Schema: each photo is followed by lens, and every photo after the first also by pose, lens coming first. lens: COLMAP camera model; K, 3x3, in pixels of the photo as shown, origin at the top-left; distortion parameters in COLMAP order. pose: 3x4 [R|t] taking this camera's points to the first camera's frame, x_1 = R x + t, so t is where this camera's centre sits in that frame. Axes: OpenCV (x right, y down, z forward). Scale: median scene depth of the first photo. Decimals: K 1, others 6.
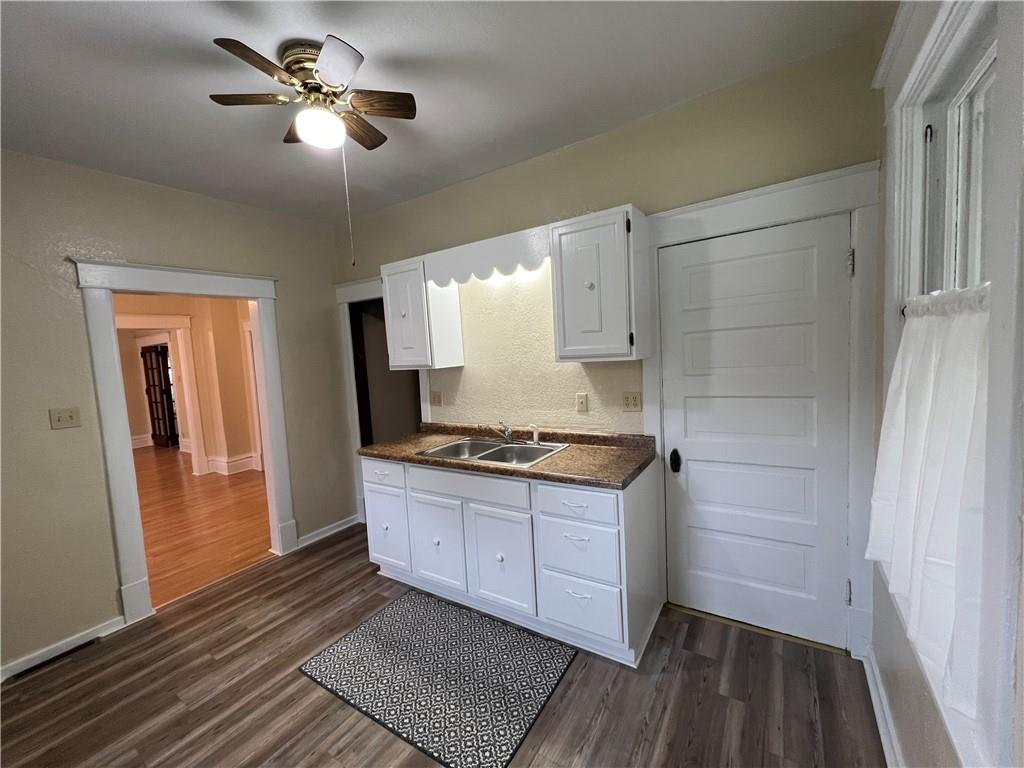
lens RADIAL K [[408.2, 0, 513.3], [0, 408.2, 384.3], [0, 0, 1]] dist [-0.003014, -0.000087]
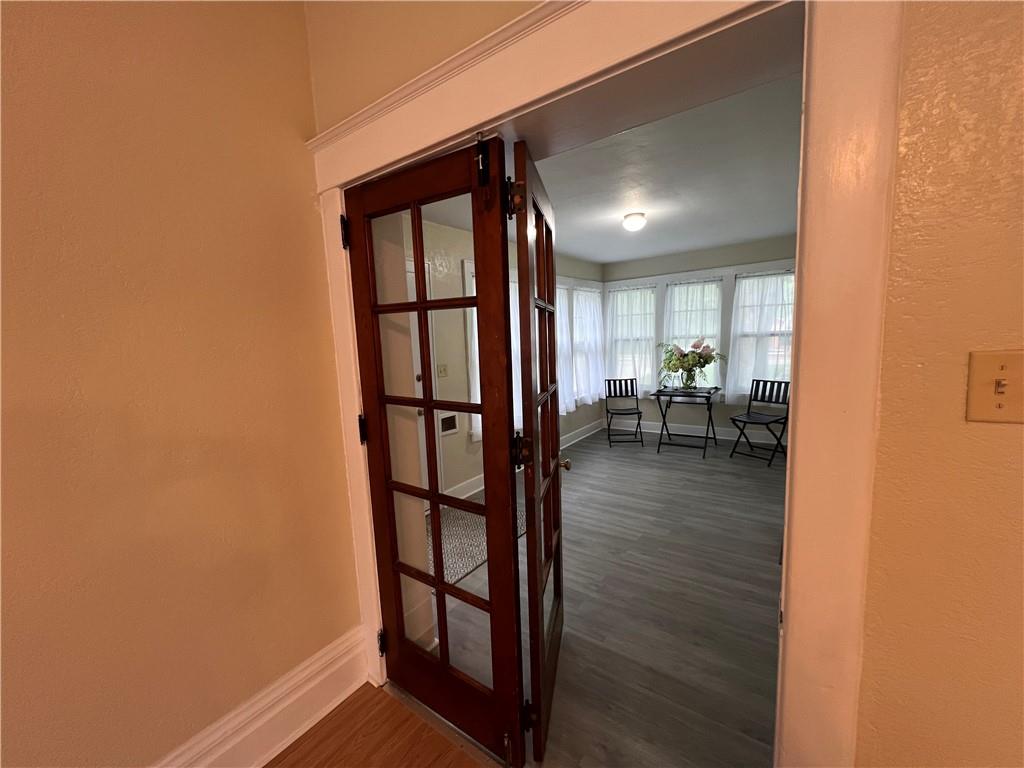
lens RADIAL K [[408.2, 0, 513.3], [0, 408.2, 384.3], [0, 0, 1]] dist [-0.003014, -0.000087]
pose [[0.998173, 0.024441, -0.055258, -3.050471], [-0.021517, 0.998368, 0.052898, -0.057385], [0.056461, -0.051612, 0.997070, 3.022212]]
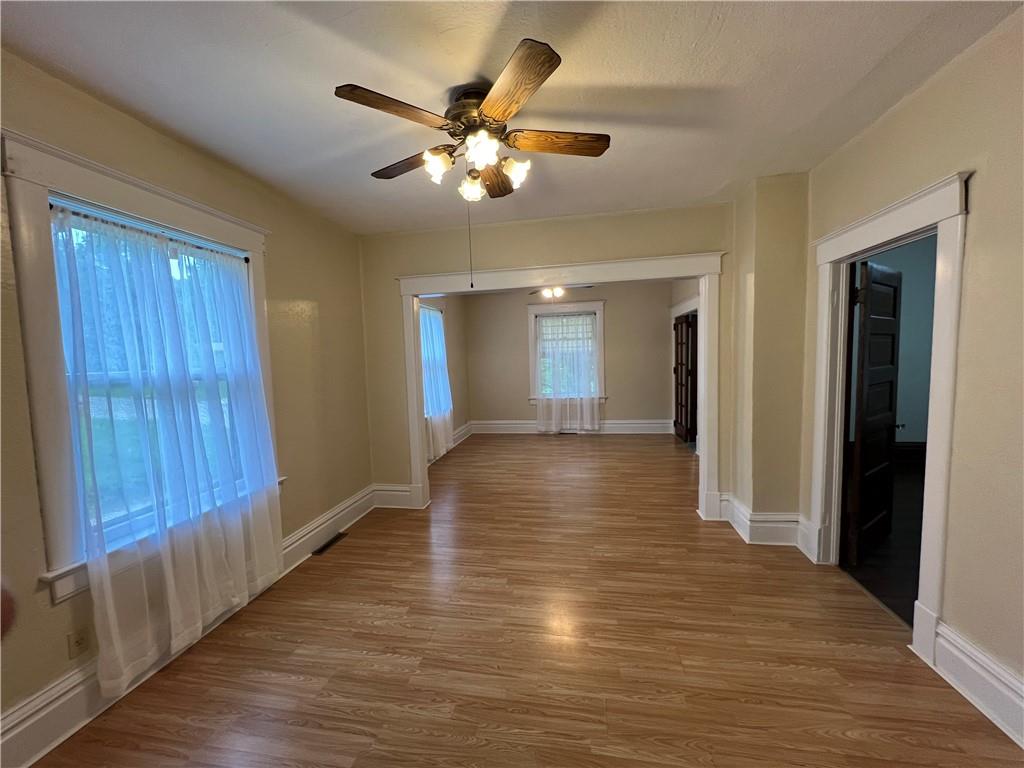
lens RADIAL K [[405.8, 0, 512.0], [0, 405.8, 384.0], [0, 0, 1]] dist [0.000383, 0.000089]
pose [[0.386420, 0.111056, -0.915612, -0.952462], [-0.065222, 0.993529, 0.092981, -0.040554], [0.920014, 0.023788, 0.391163, 1.339597]]
